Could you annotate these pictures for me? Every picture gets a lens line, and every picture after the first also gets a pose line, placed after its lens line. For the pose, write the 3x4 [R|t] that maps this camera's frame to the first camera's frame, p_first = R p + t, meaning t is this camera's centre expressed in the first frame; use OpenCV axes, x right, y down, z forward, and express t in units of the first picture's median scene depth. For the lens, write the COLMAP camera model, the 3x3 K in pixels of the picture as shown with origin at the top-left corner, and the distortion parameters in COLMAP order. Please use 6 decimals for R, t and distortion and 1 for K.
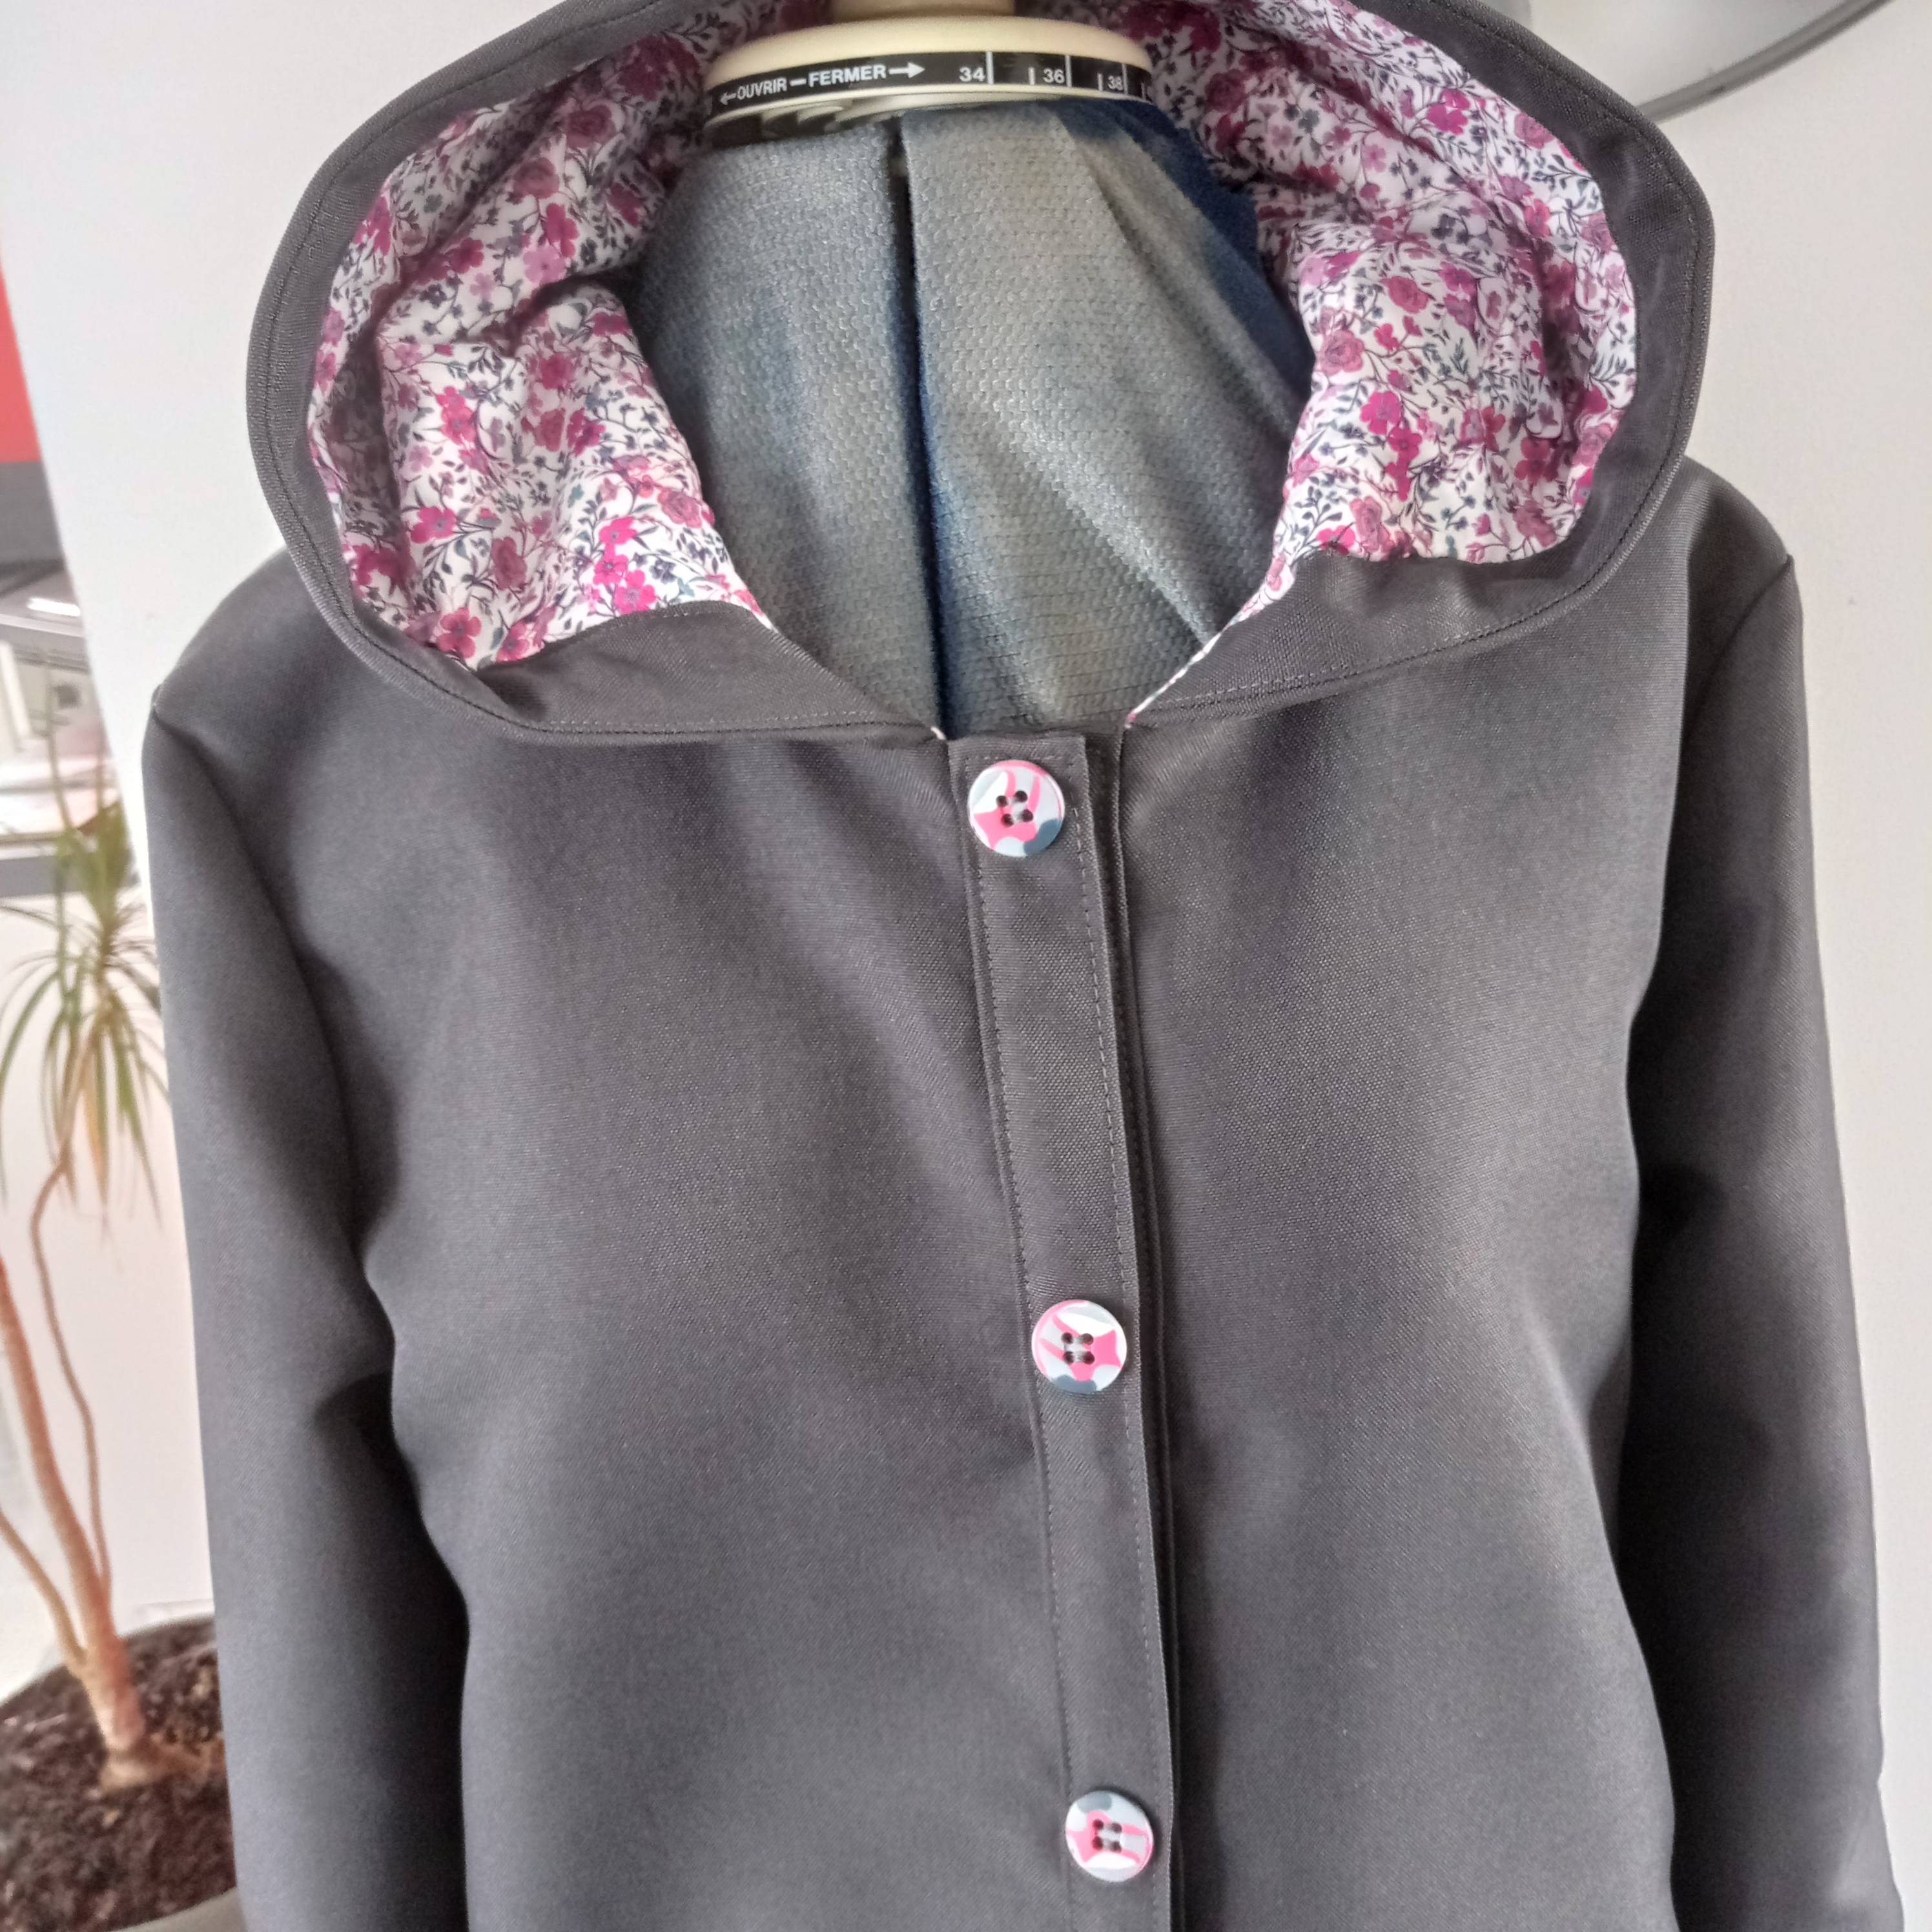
lens RADIAL K [[2059.7, 0, 943.7], [0, 2059.7, 965.8], [0, 0, 1]] dist [0.104431, -0.167669]
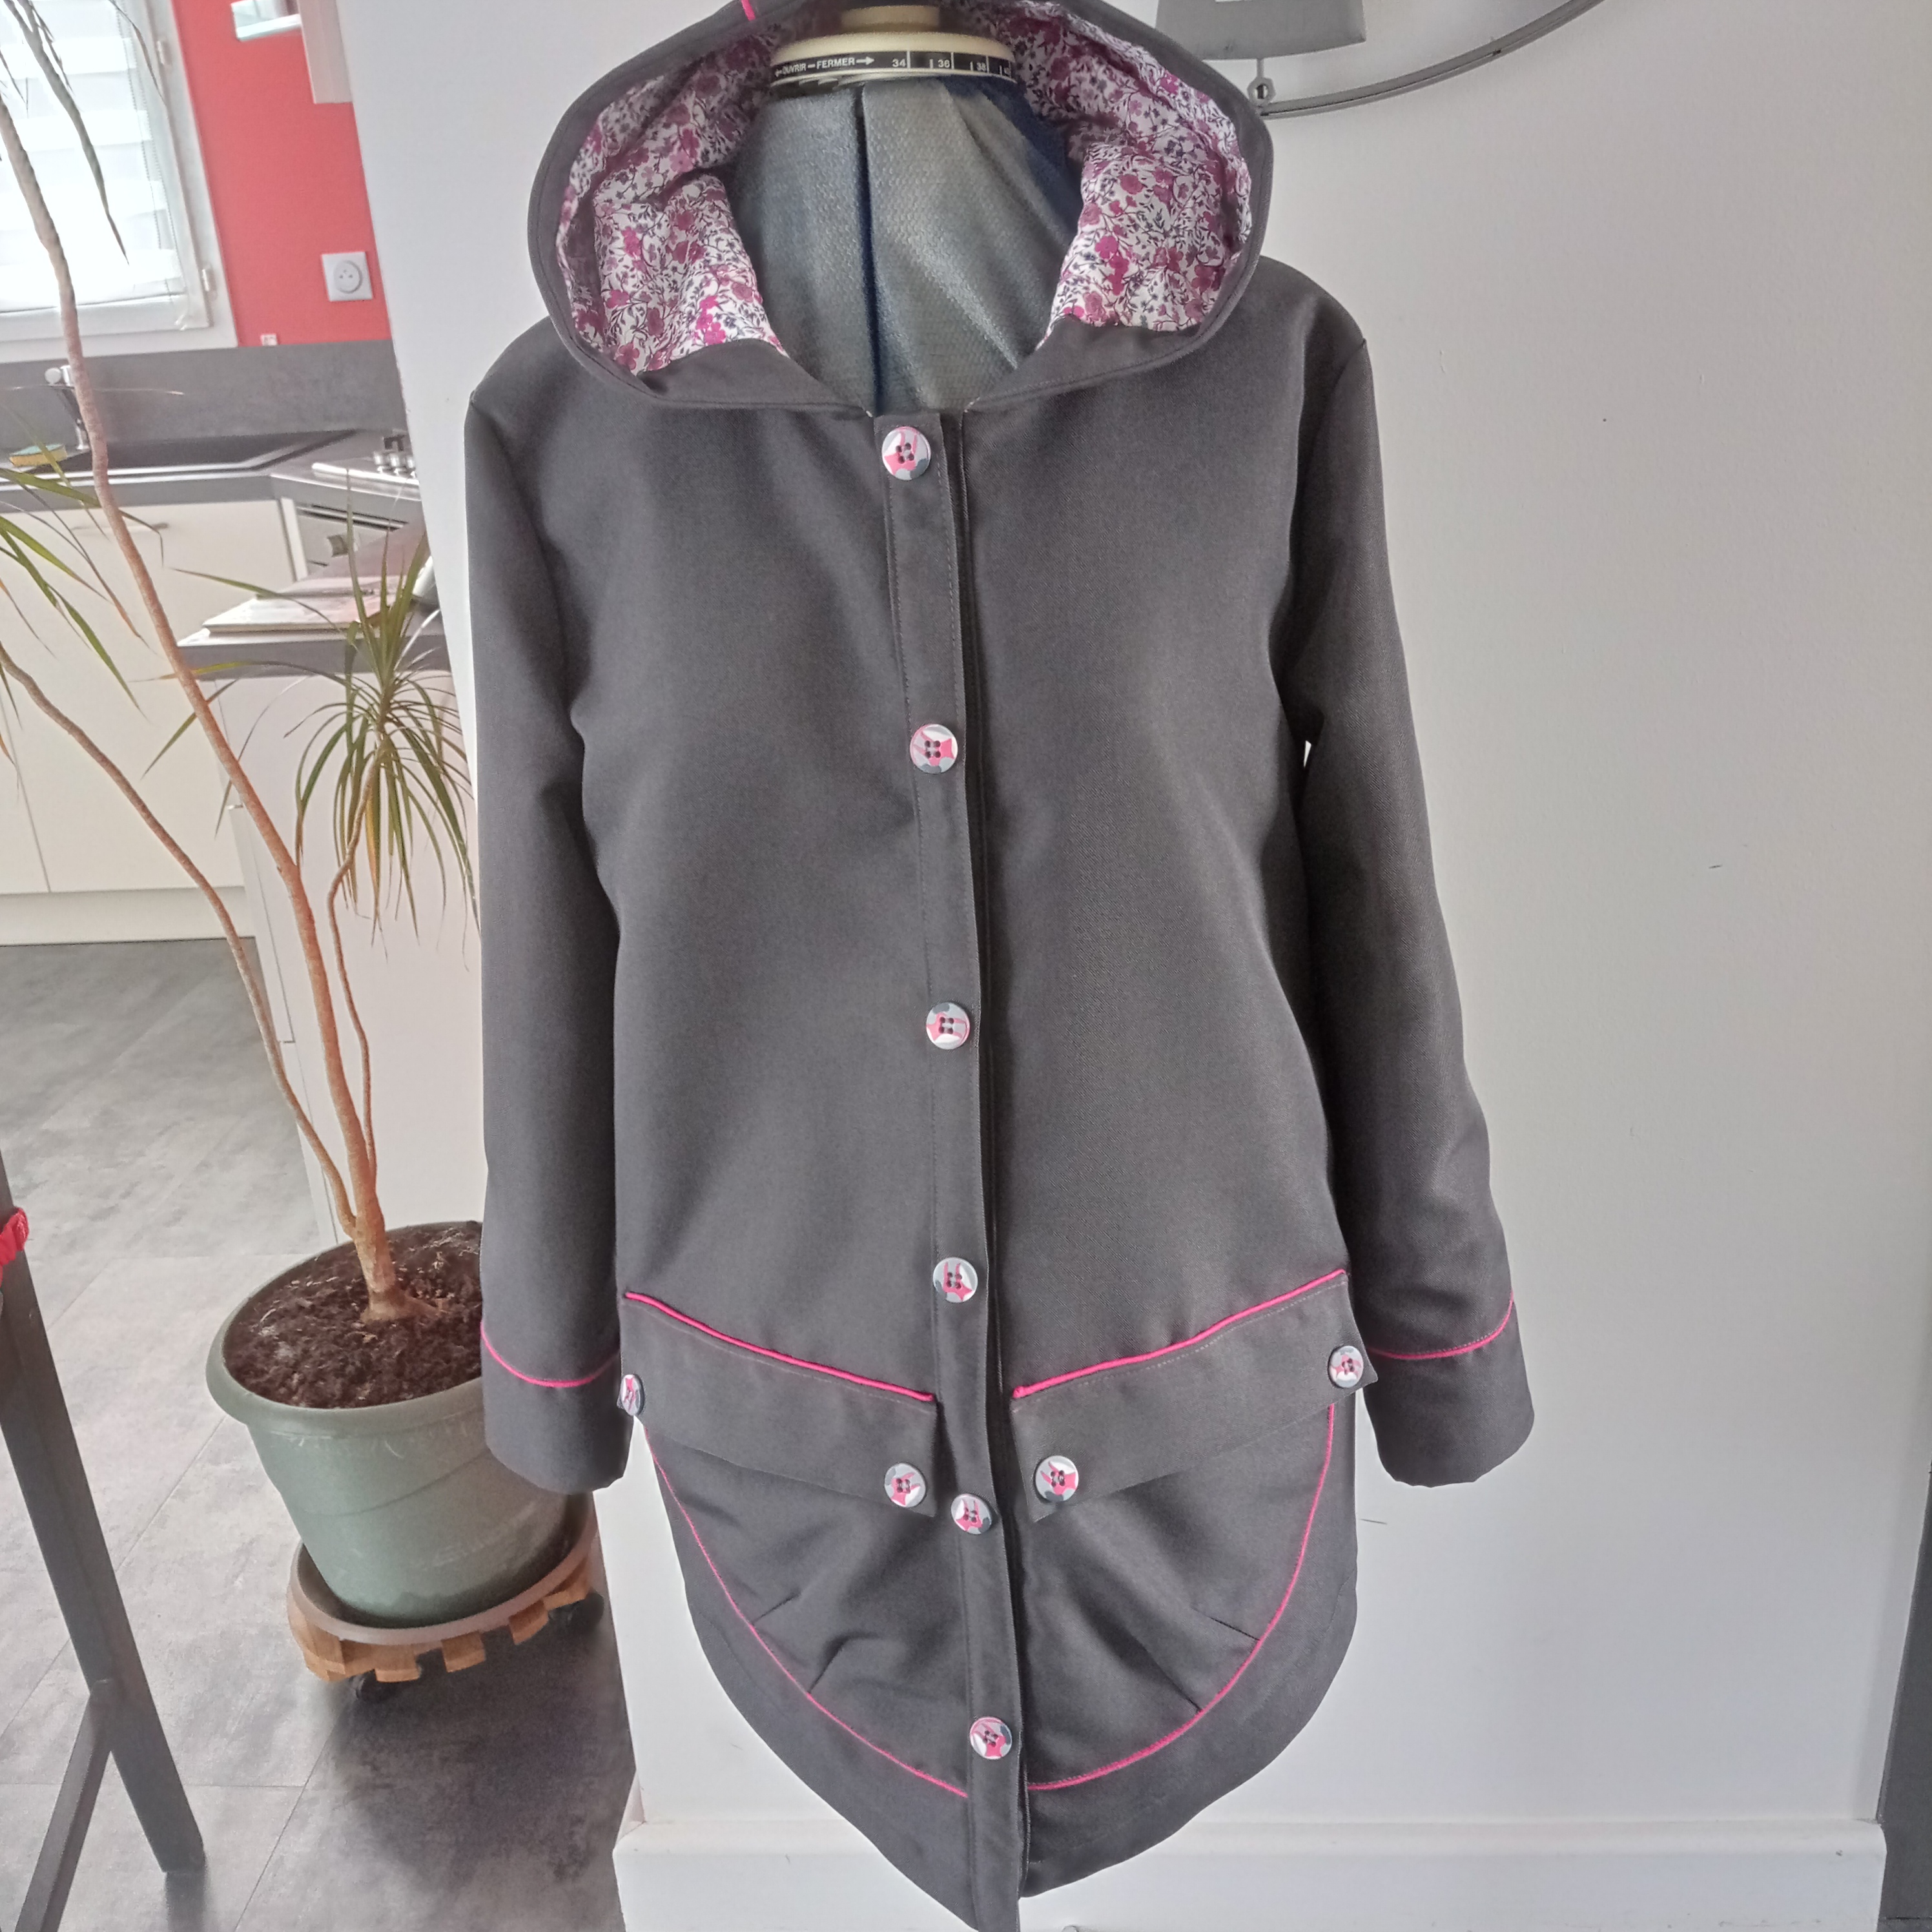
lens RADIAL K [[1957.5, 0, 917.2], [0, 1957.5, 939.2], [0, 0, 1]] dist [0.123626, -0.133052]
pose [[0.993888, 0.050337, -0.098246, 0.238711], [-0.046435, 0.998054, 0.041613, 0.287348], [0.100149, -0.036796, 0.994292, -0.814905]]
